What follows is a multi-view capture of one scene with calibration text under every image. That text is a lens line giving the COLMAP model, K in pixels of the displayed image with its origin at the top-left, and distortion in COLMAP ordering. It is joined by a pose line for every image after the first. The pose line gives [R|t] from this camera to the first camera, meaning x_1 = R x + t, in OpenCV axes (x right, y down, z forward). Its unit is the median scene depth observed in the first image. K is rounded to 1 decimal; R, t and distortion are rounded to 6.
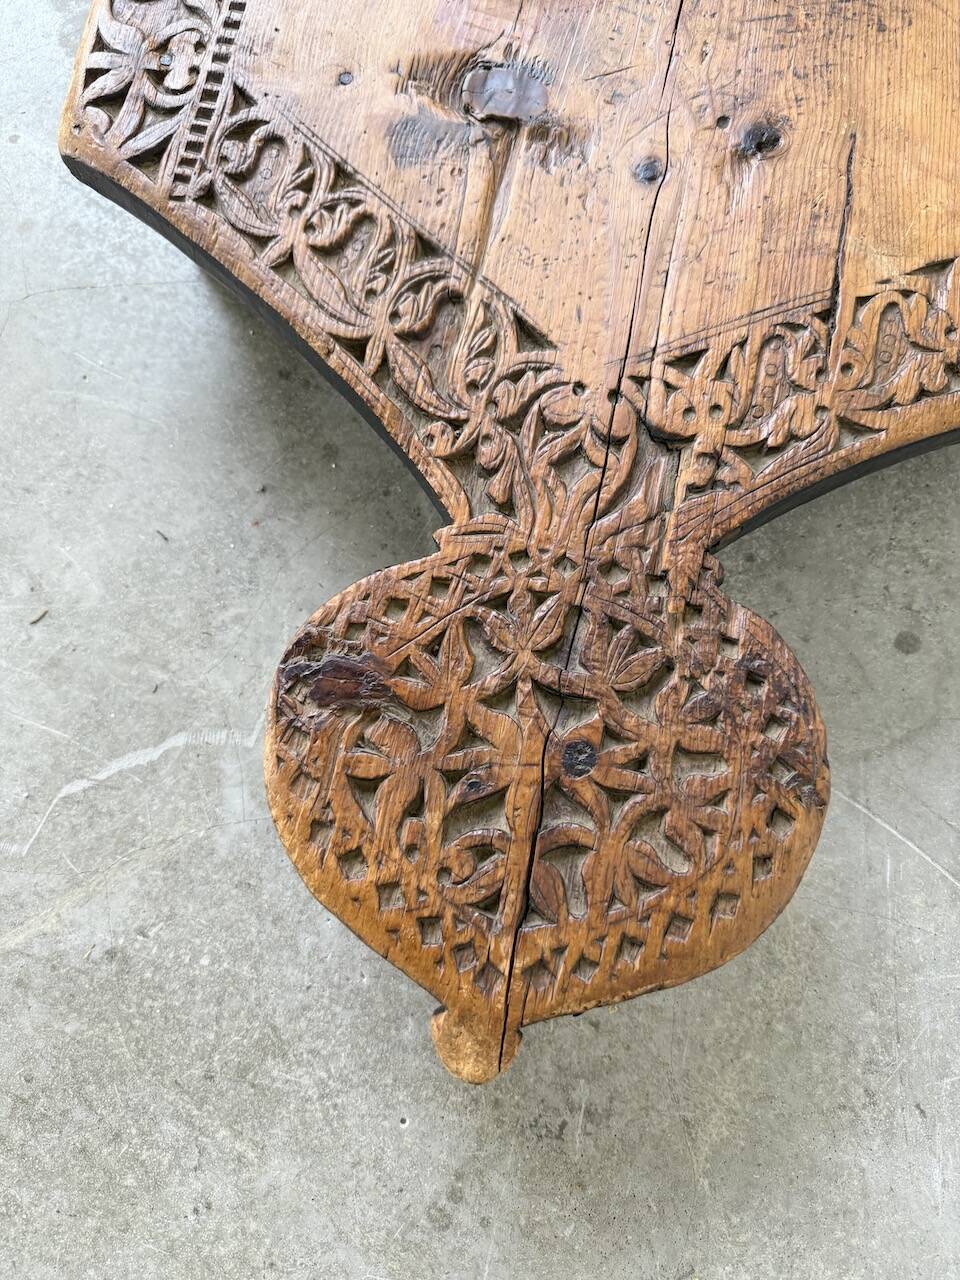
lens RADIAL K [[917.4, 0, 472.5], [0, 917.4, 650.7], [0, 0, 1]] dist [0.023517, -0.049993]
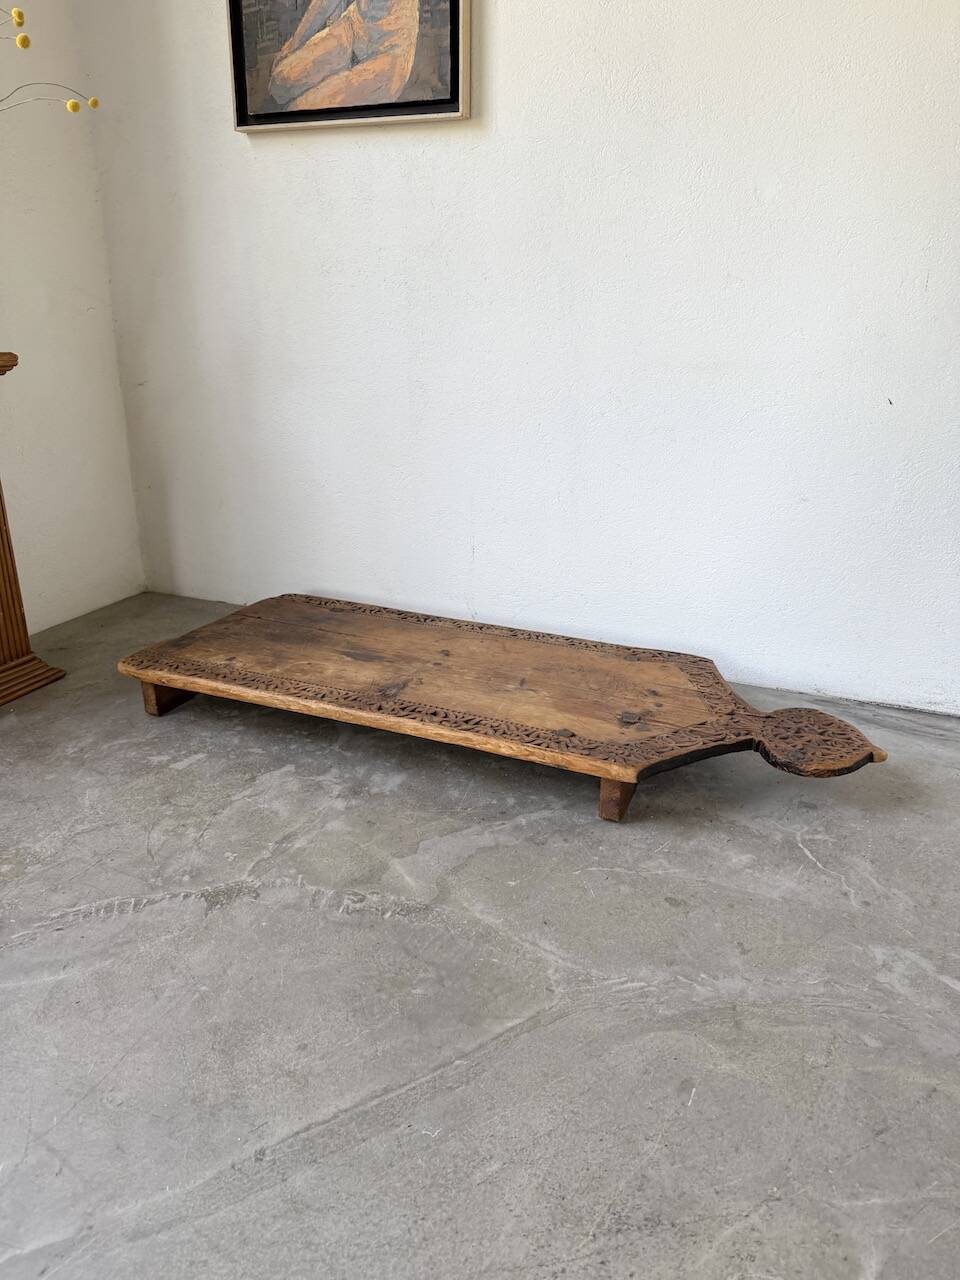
lens RADIAL K [[905.0, 0, 483.8], [0, 905.0, 632.2], [0, 0, 1]] dist [0.086565, -0.151395]
pose [[0.225407, -0.299302, 0.927152, -3.826077], [0.941320, 0.312286, -0.128040, -0.879941], [-0.251214, 0.901607, 0.352130, -0.560494]]
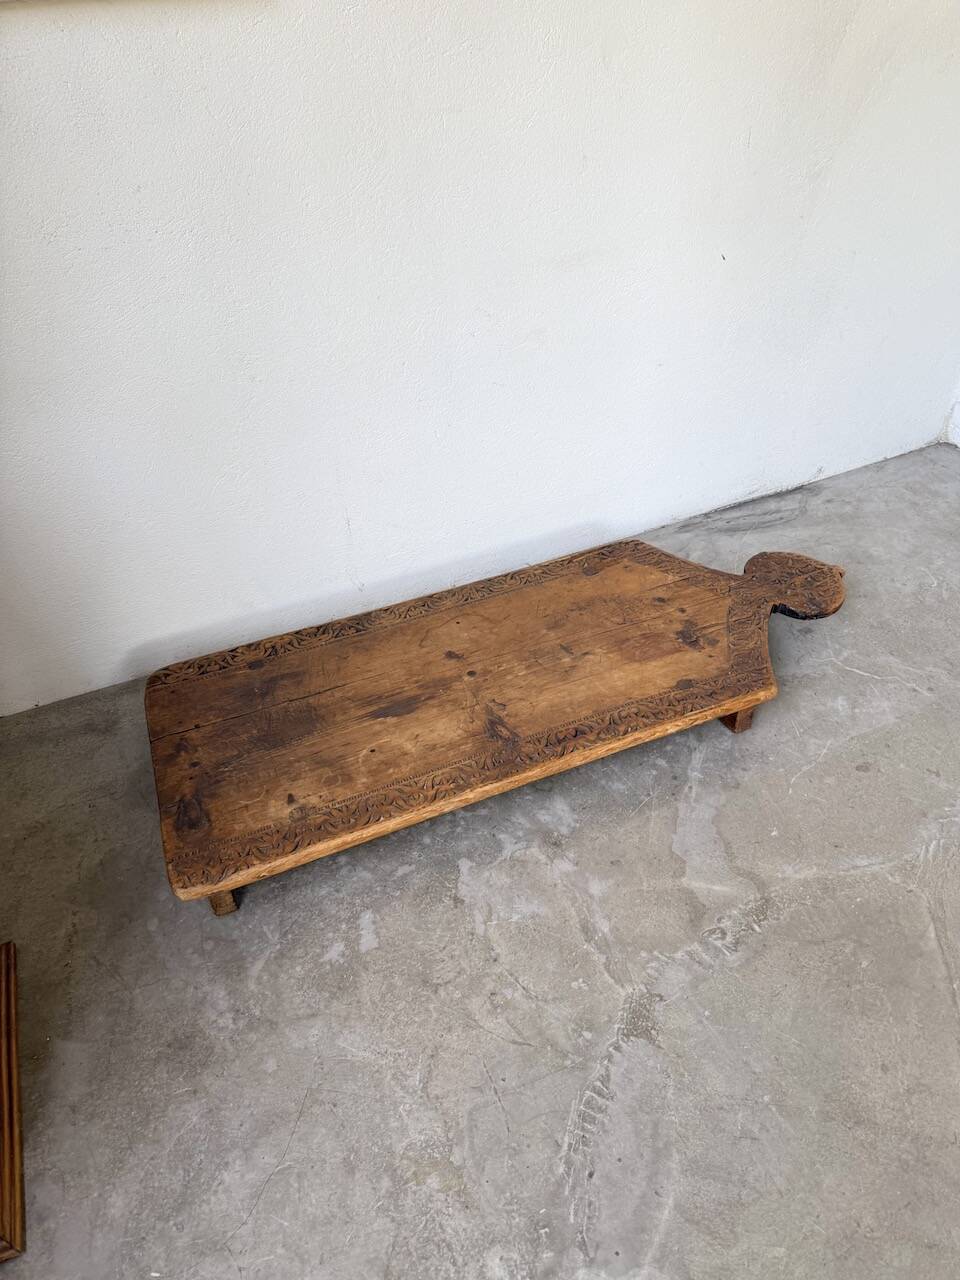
lens RADIAL K [[912.6, 0, 488.3], [0, 912.6, 632.7], [0, 0, 1]] dist [0.050034, -0.077061]
pose [[-0.541922, -0.481637, 0.688728, -2.537968], [0.829043, -0.171923, 0.532099, -3.878000], [-0.137871, 0.859342, 0.492467, -1.029369]]
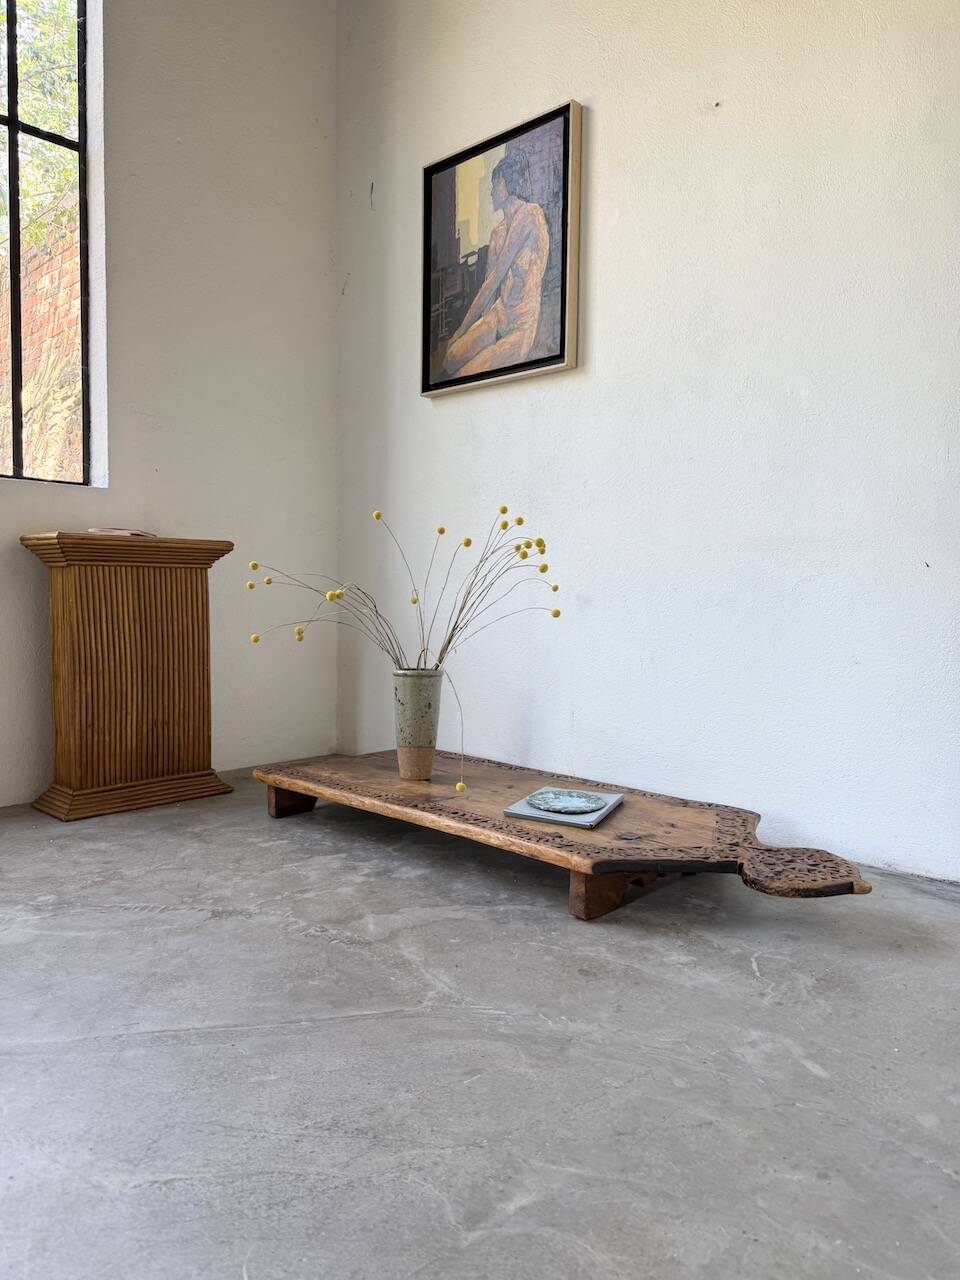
lens RADIAL K [[907.4, 0, 480.0], [0, 907.4, 640.0], [0, 0, 1]] dist [0.080480, -0.156641]
pose [[0.559791, 0.000061, 0.828634, -3.974623], [0.796350, 0.276368, -0.538002, 0.854498], [-0.229041, 0.961052, 0.154660, -0.332870]]
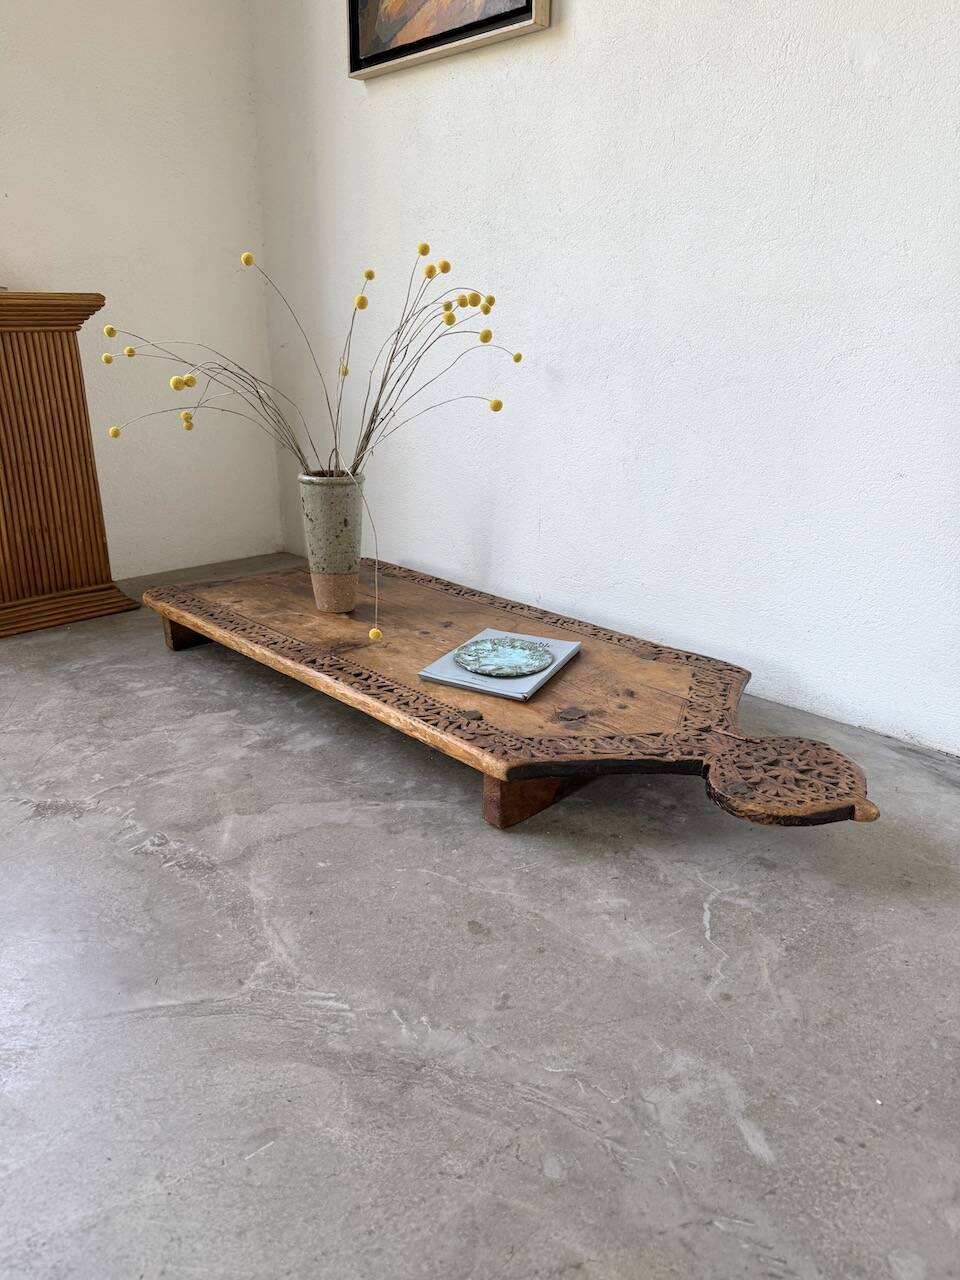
lens RADIAL K [[905.1, 0, 479.1], [0, 905.1, 647.9], [0, 0, 1]] dist [0.094517, -0.161206]
pose [[0.591796, -0.228838, 0.772924, -2.706320], [0.775391, 0.423698, -0.468241, 0.541828], [-0.220334, 0.876421, 0.428181, -0.497430]]
